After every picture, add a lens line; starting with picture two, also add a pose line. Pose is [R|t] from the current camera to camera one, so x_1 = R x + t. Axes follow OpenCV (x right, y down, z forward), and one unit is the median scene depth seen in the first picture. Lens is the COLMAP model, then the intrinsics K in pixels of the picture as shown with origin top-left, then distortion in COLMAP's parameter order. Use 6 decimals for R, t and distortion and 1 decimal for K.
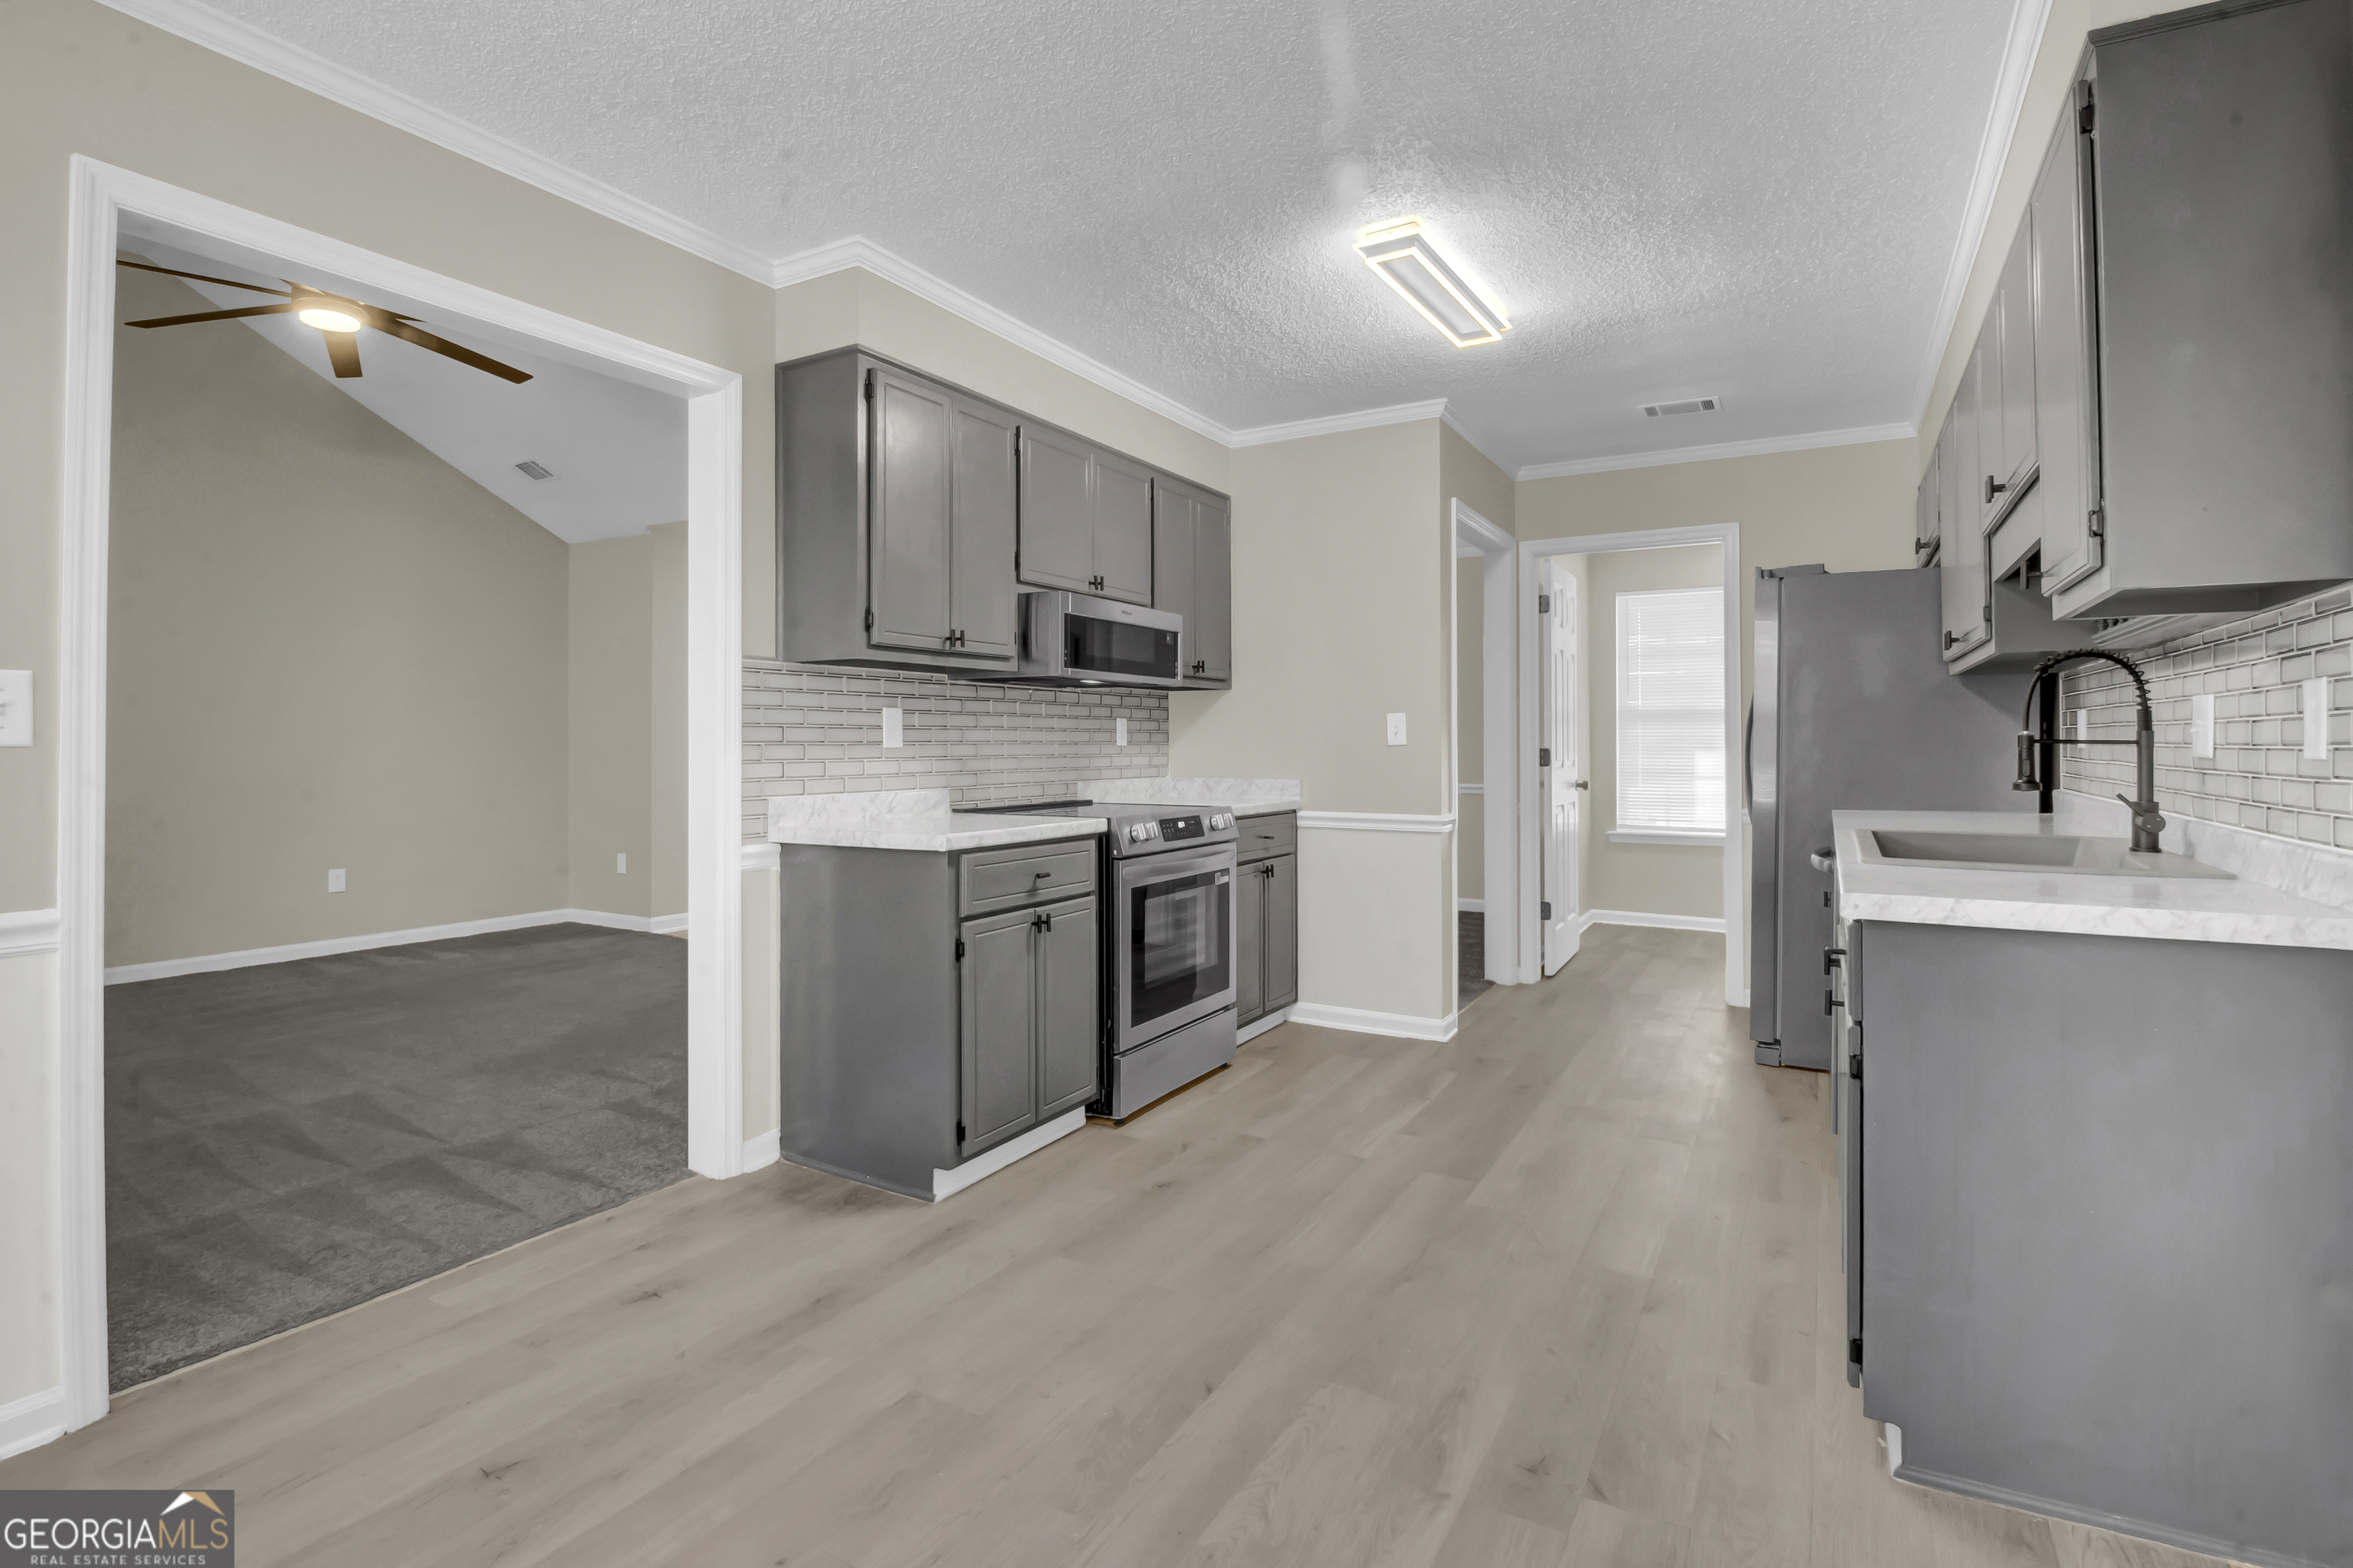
lens RADIAL K [[1147.1, 0, 1142.1], [0, 1147.1, 744.1], [0, 0, 1]] dist [0.000637, 0.000105]
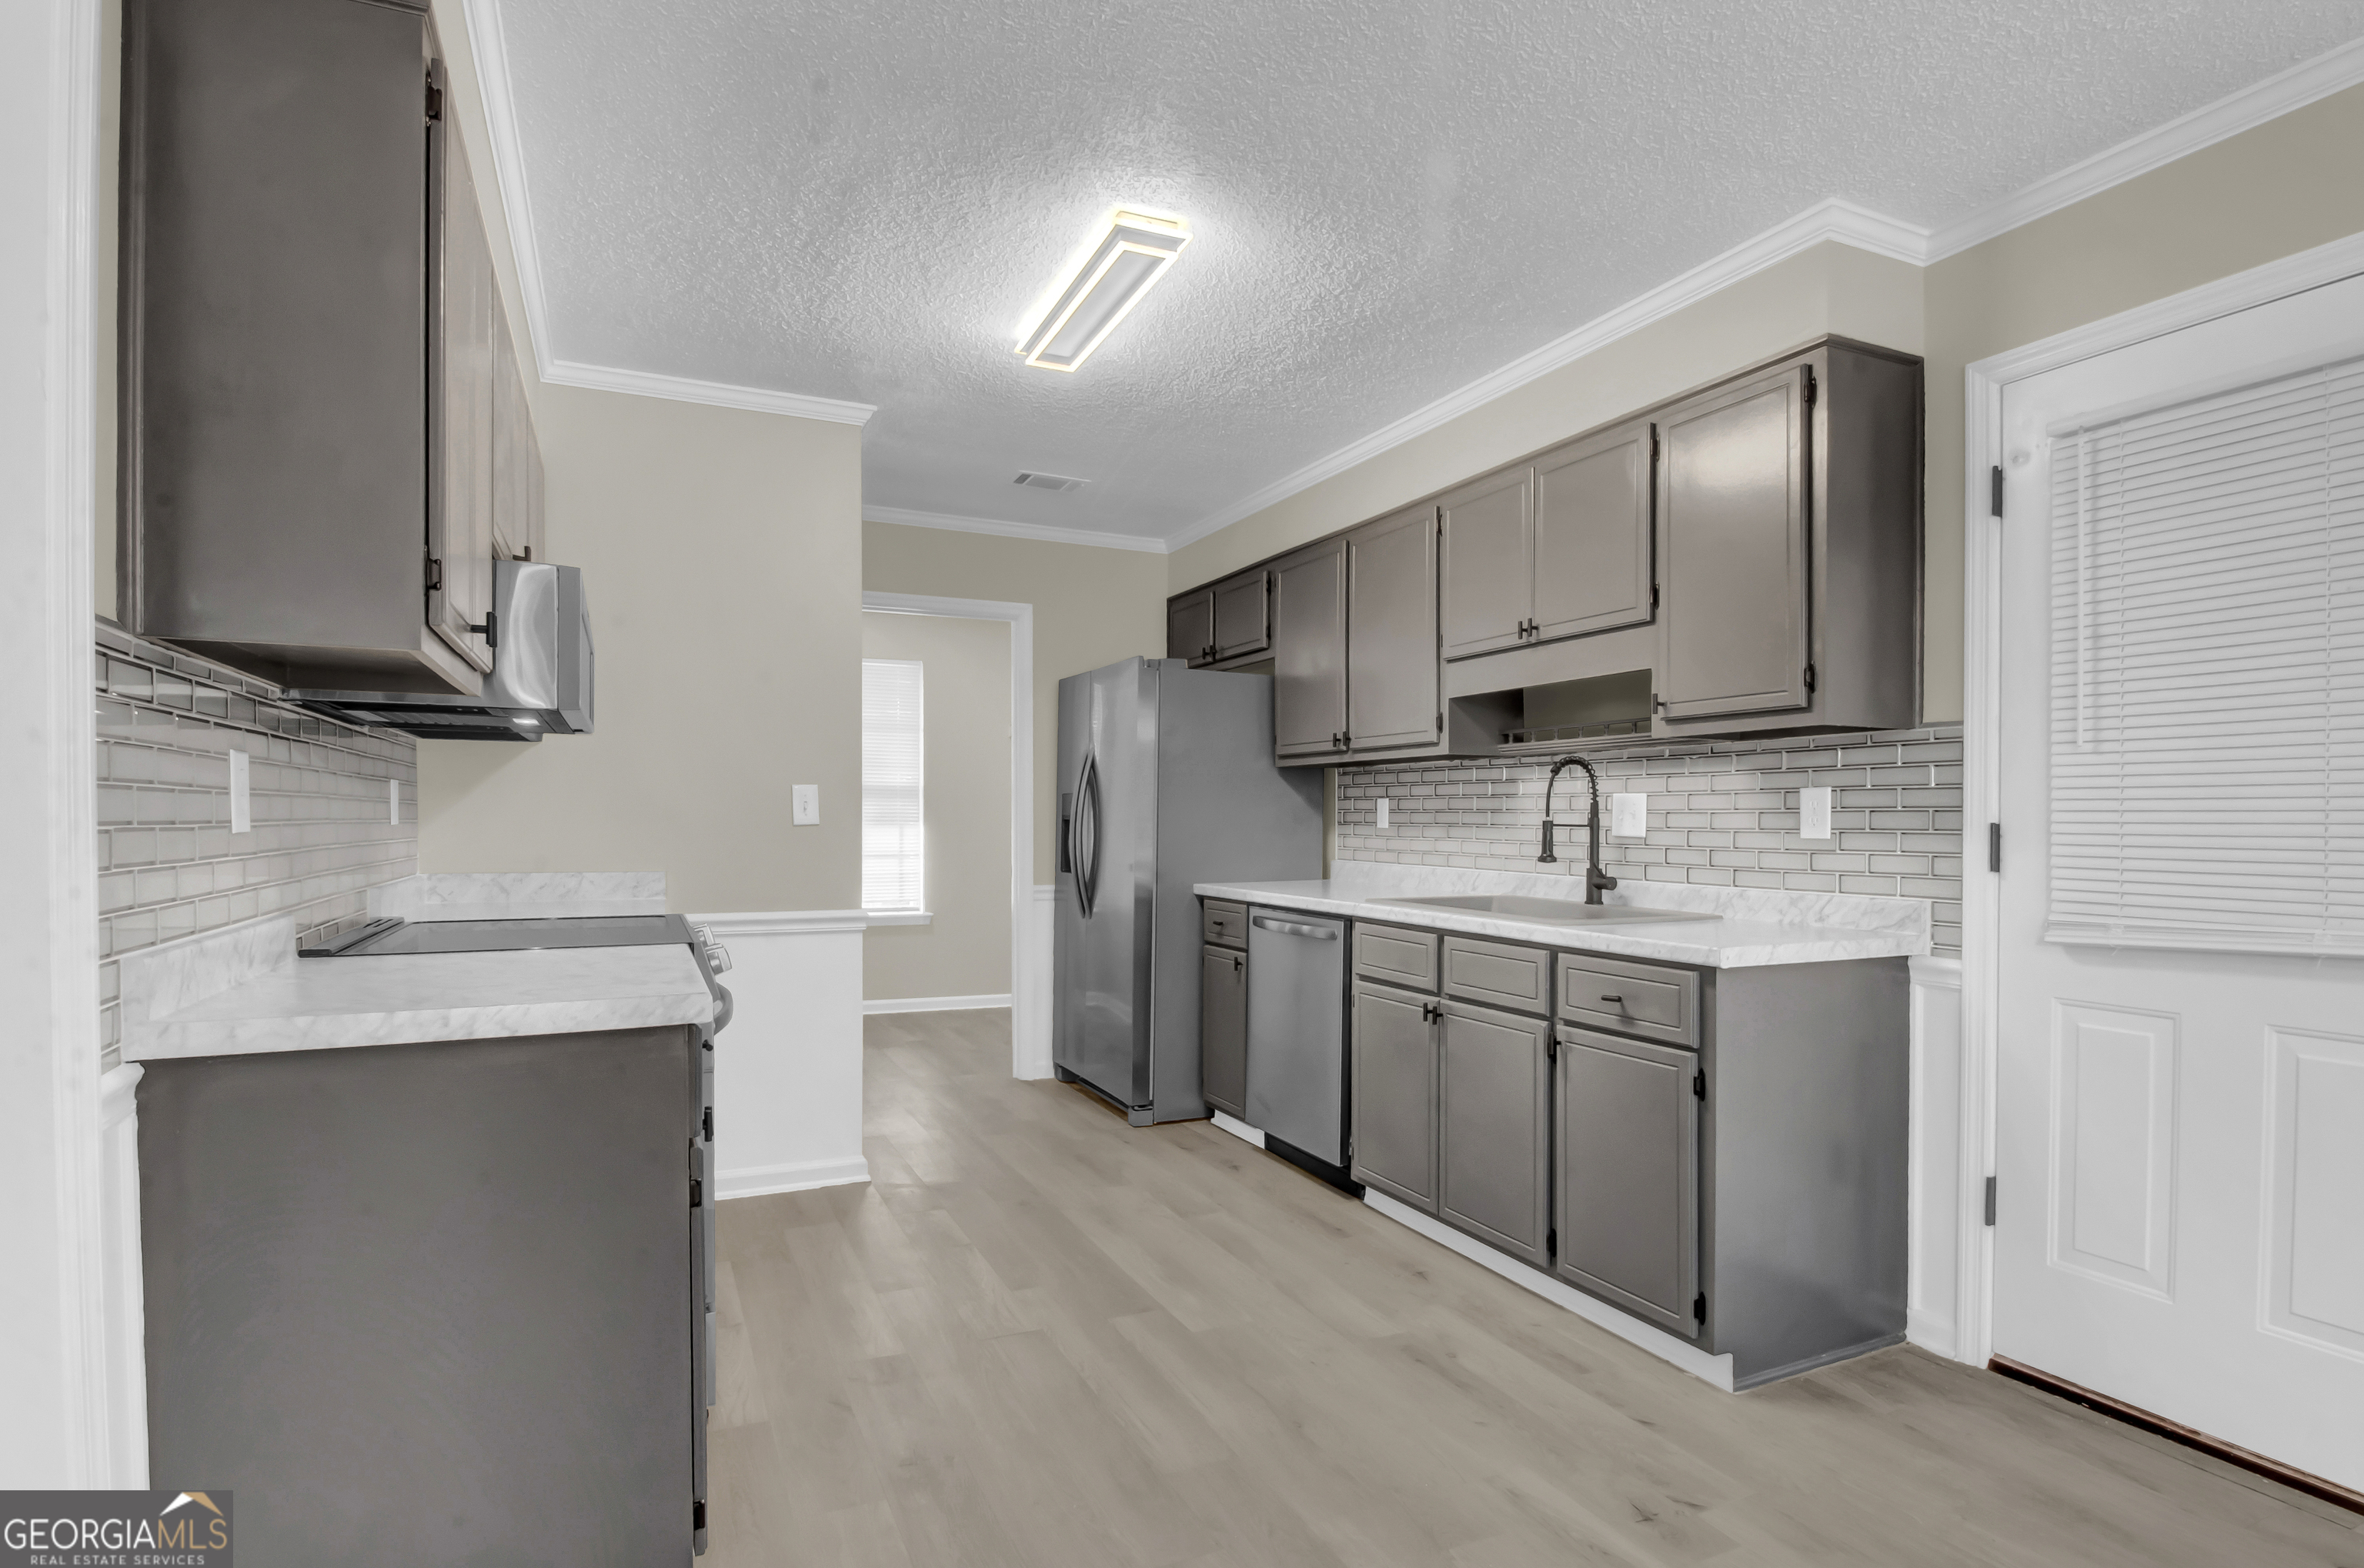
lens RADIAL K [[1226.7, 0, 1220.6], [0, 1226.7, 839.1], [0, 0, 1]] dist [0.000746, 0.000003]
pose [[0.550227, -0.008457, 0.834972, -0.472918], [-0.004671, 0.999902, 0.013206, -0.002523], [-0.835002, -0.011167, 0.550133, 0.418906]]
